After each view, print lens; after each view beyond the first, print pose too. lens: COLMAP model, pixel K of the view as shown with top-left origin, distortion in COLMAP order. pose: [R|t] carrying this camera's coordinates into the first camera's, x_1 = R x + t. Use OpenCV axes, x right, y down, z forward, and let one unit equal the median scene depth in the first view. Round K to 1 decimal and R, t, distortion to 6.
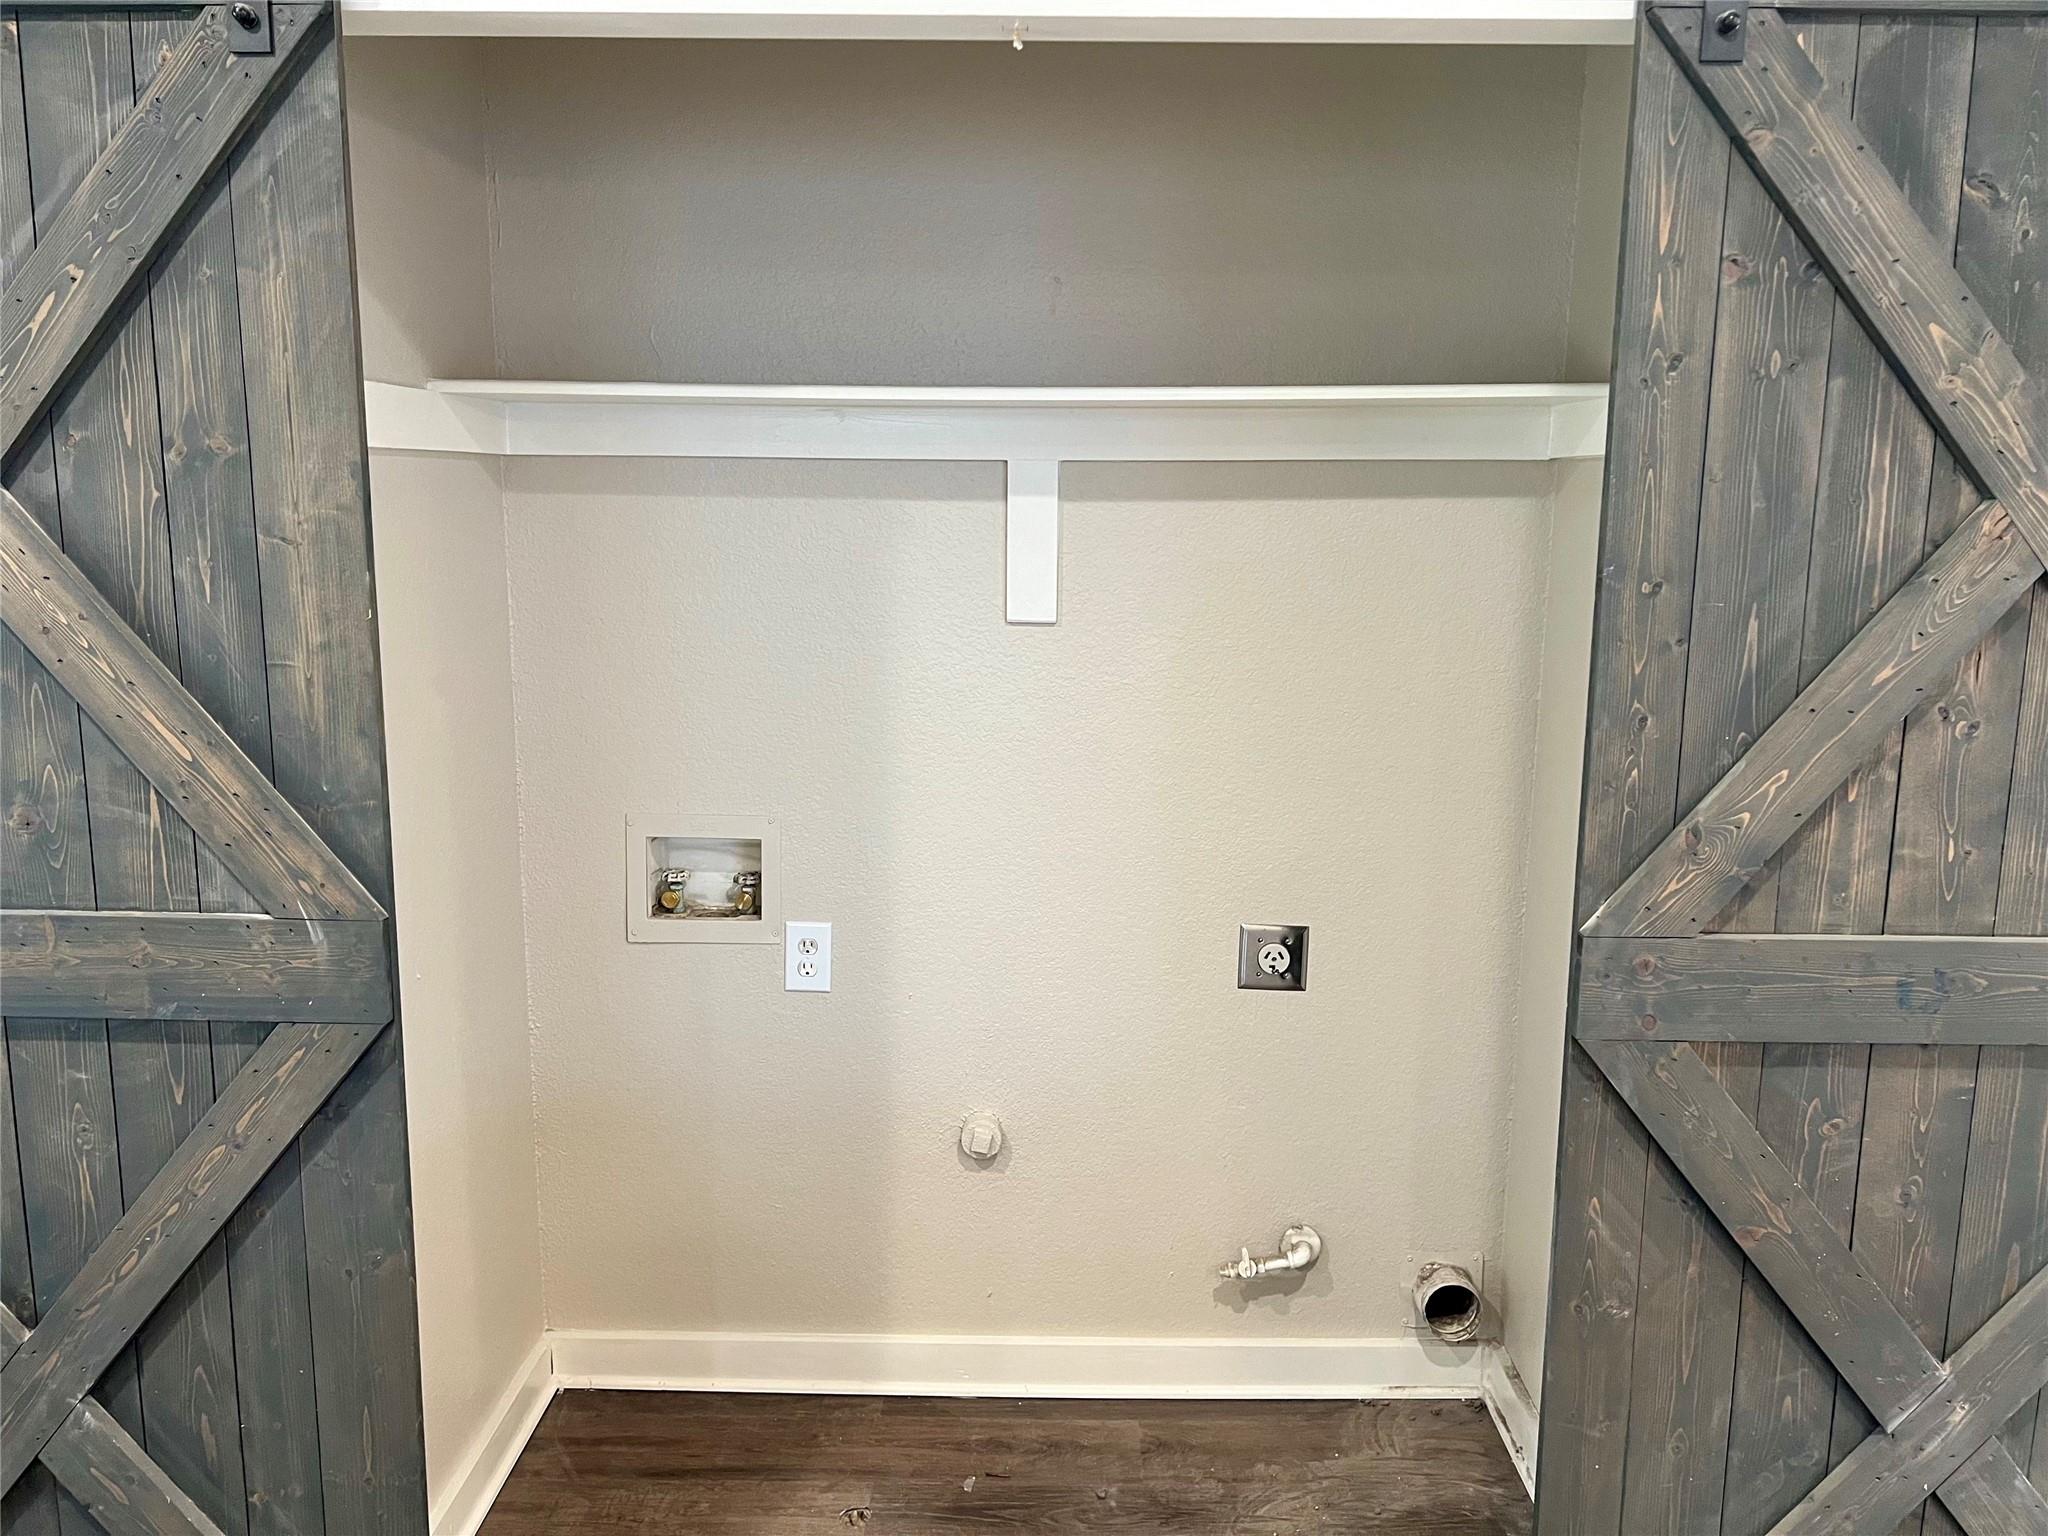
lens RADIAL K [[1557.7, 0, 1018.9], [0, 1557.7, 783.0], [0, 0, 1]] dist [0.058658, -0.064869]
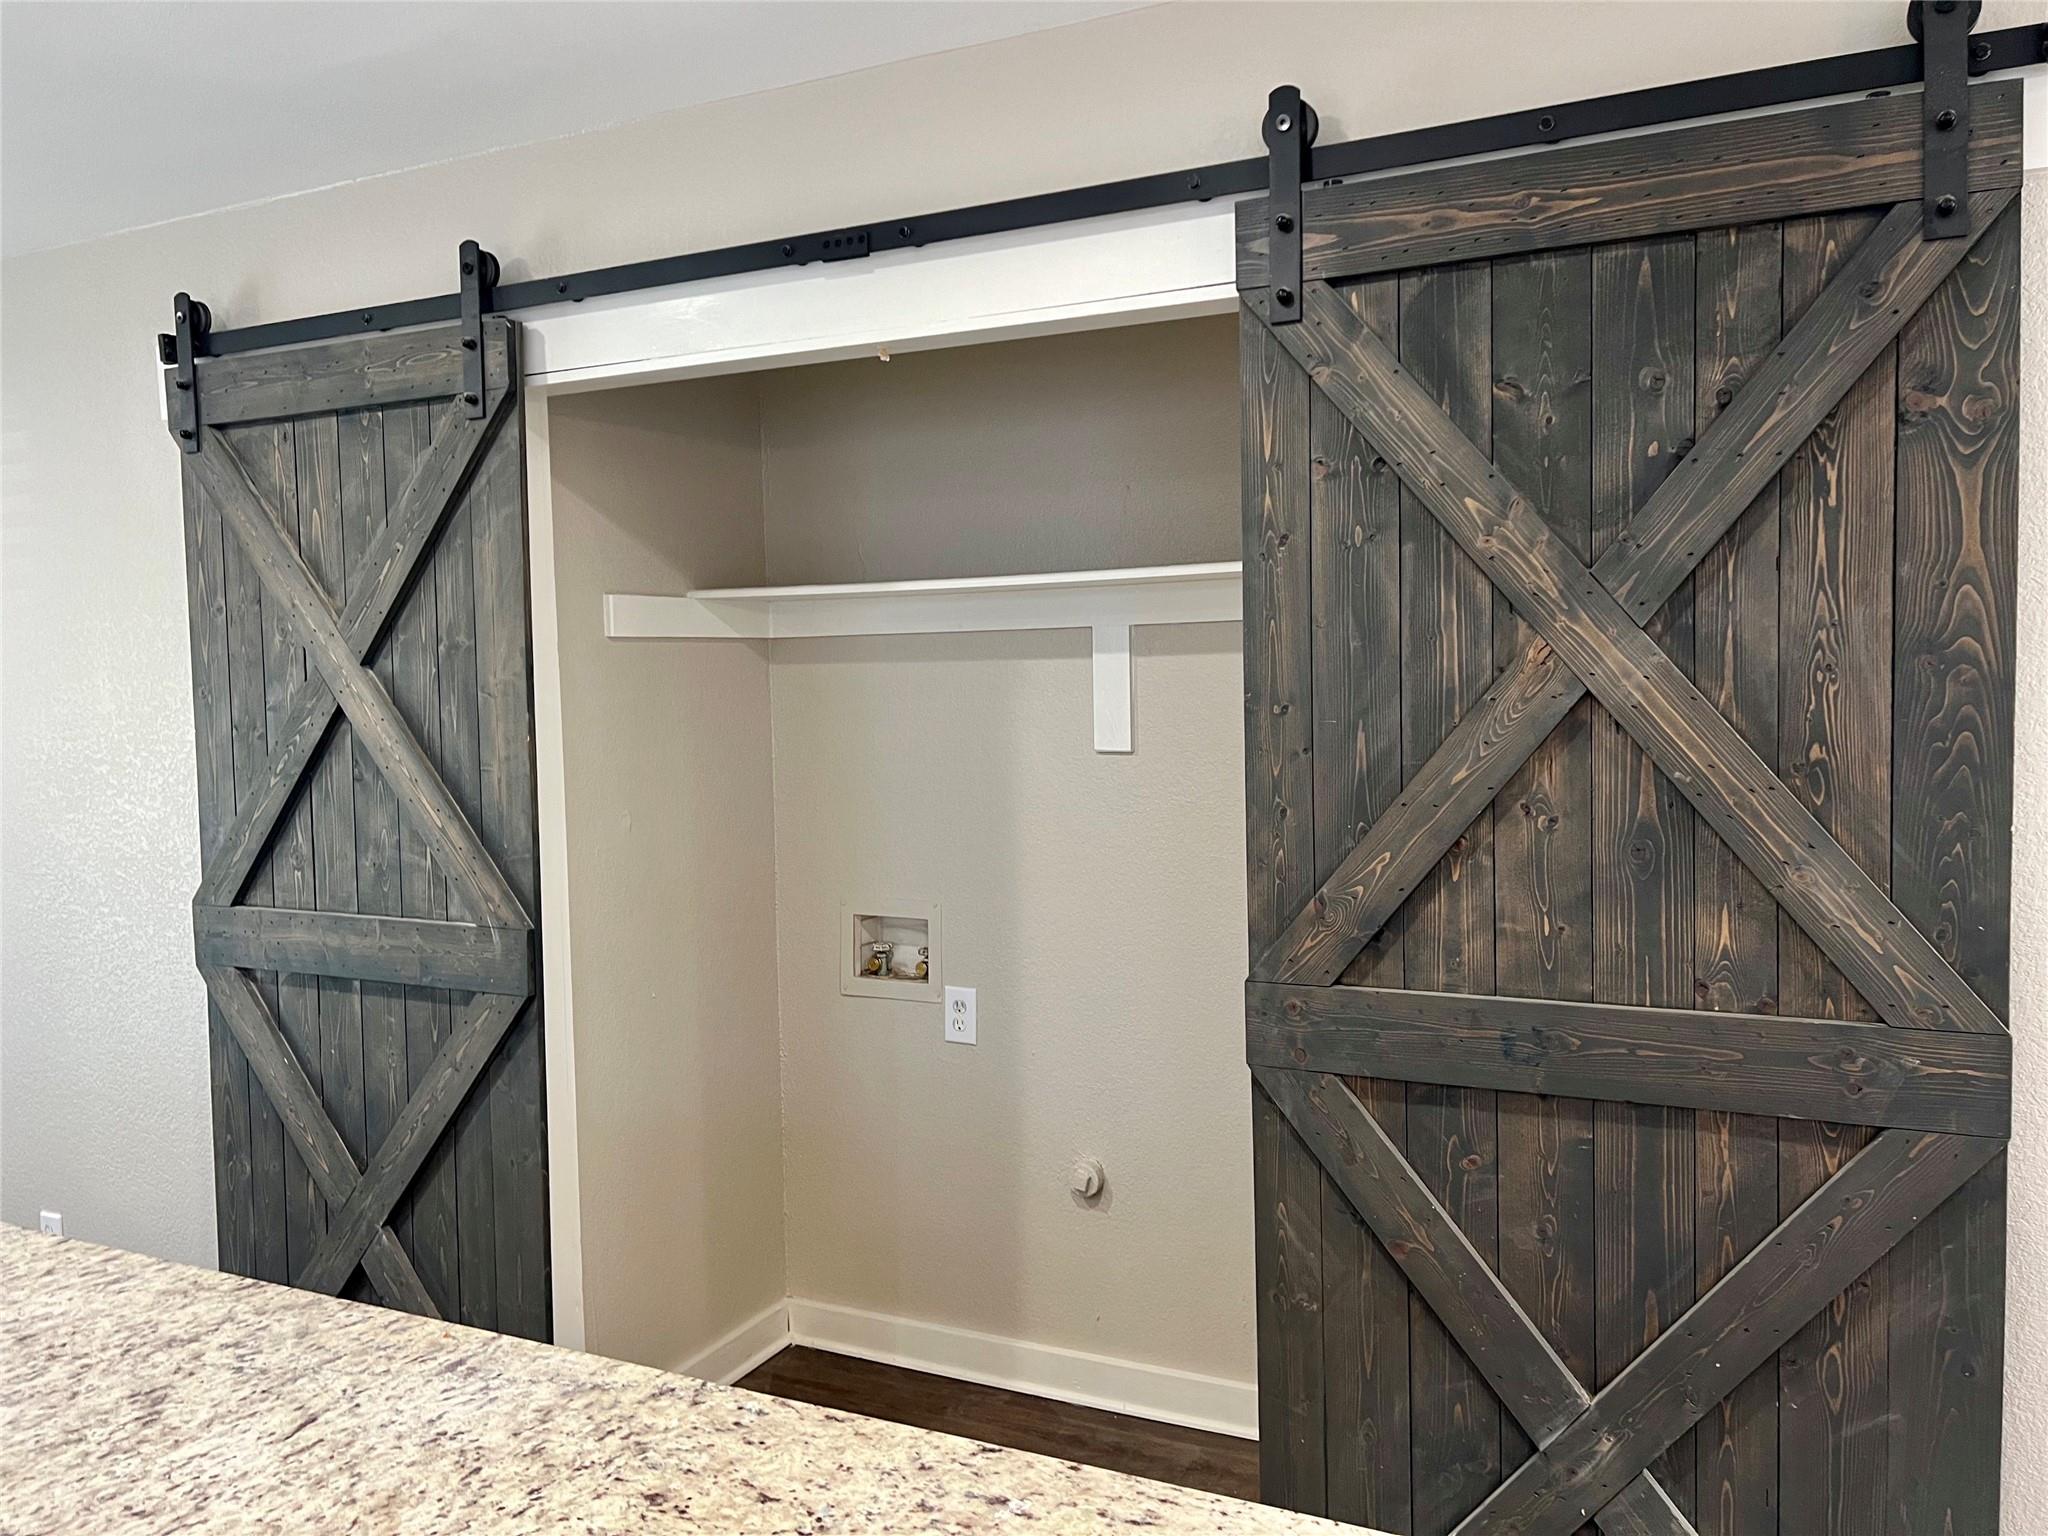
lens RADIAL K [[1557.7, 0, 1019.1], [0, 1557.7, 769.7], [0, 0, 1]] dist [0.058658, -0.064869]
pose [[0.903012, -0.000395, -0.429615, 0.726613], [-0.048455, 0.993525, -0.102761, 0.065125], [0.426874, 0.113611, 0.897146, -0.230651]]
